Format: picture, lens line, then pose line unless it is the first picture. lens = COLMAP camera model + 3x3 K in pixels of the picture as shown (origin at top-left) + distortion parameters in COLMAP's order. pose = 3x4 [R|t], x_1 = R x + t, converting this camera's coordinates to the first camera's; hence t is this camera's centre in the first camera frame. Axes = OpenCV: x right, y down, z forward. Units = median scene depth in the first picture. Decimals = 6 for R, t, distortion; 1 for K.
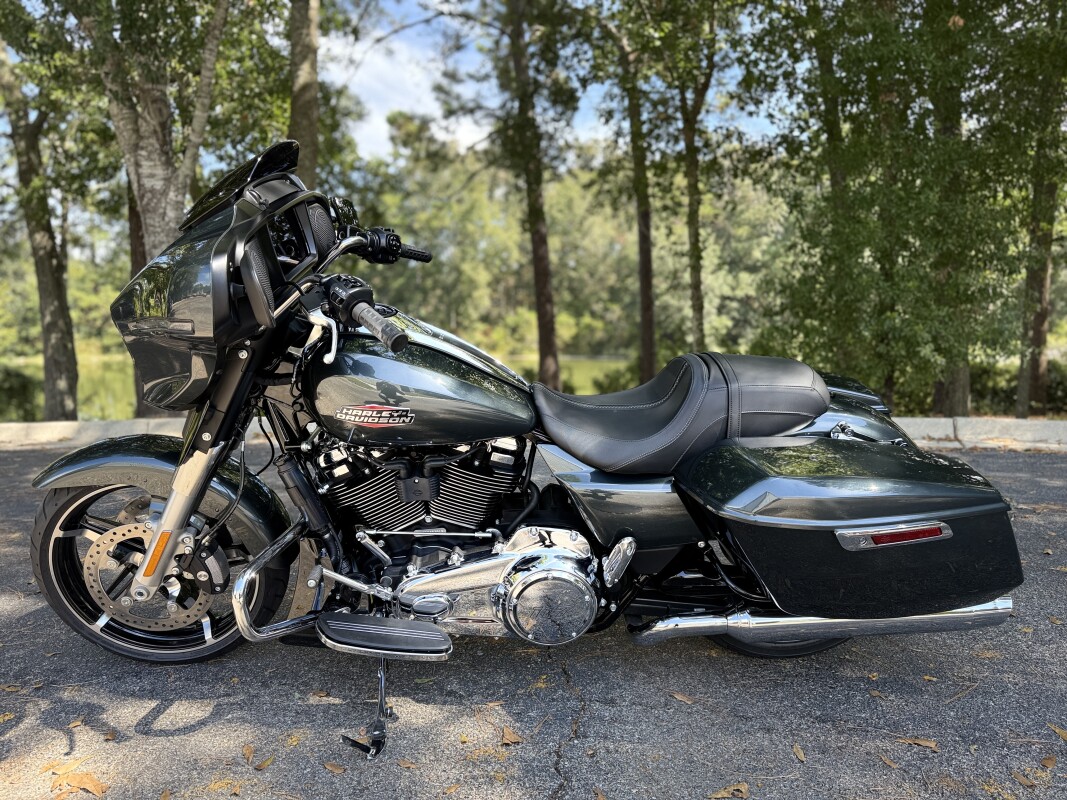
lens RADIAL K [[772.5, 0, 526.3], [0, 772.5, 406.7], [0, 0, 1]] dist [-0.005169, -0.008307]
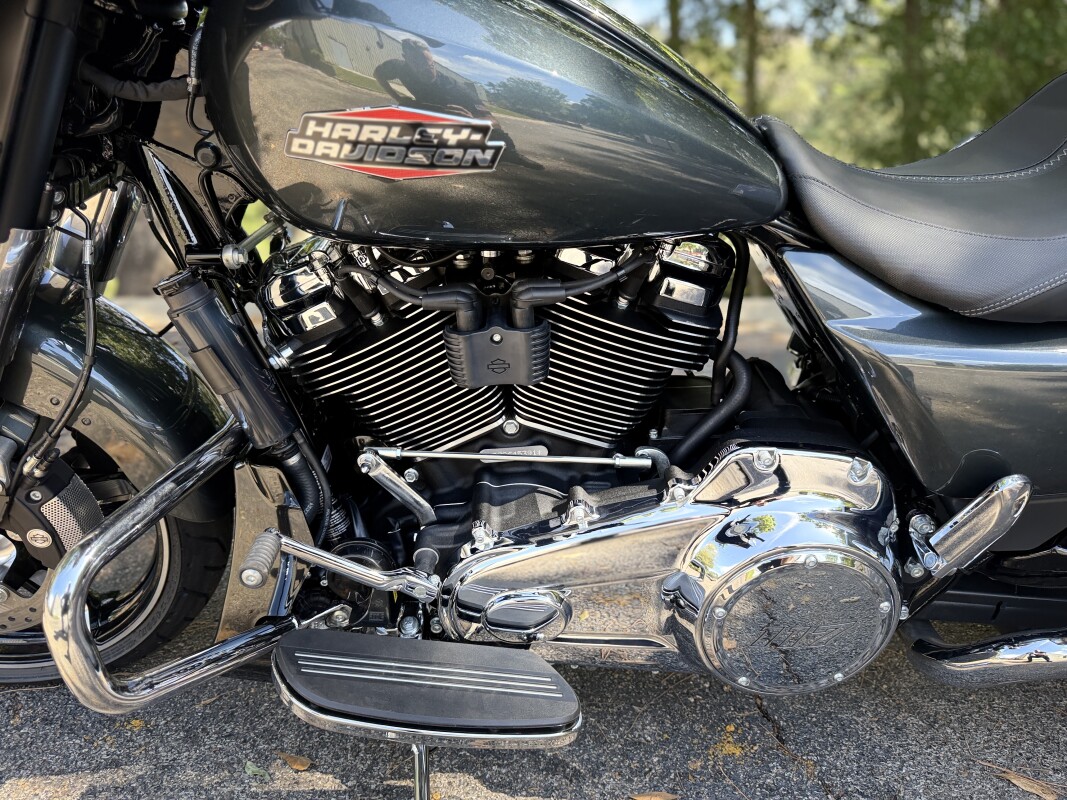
lens RADIAL K [[896.3, 0, 593.5], [0, 896.3, 466.8], [0, 0, 1]] dist [-0.006025, -0.010815]
pose [[0.999322, 0.012007, 0.034816, -0.091210], [-0.018356, 0.981956, 0.188217, 0.062683], [-0.031928, -0.188728, 0.981510, 0.436305]]
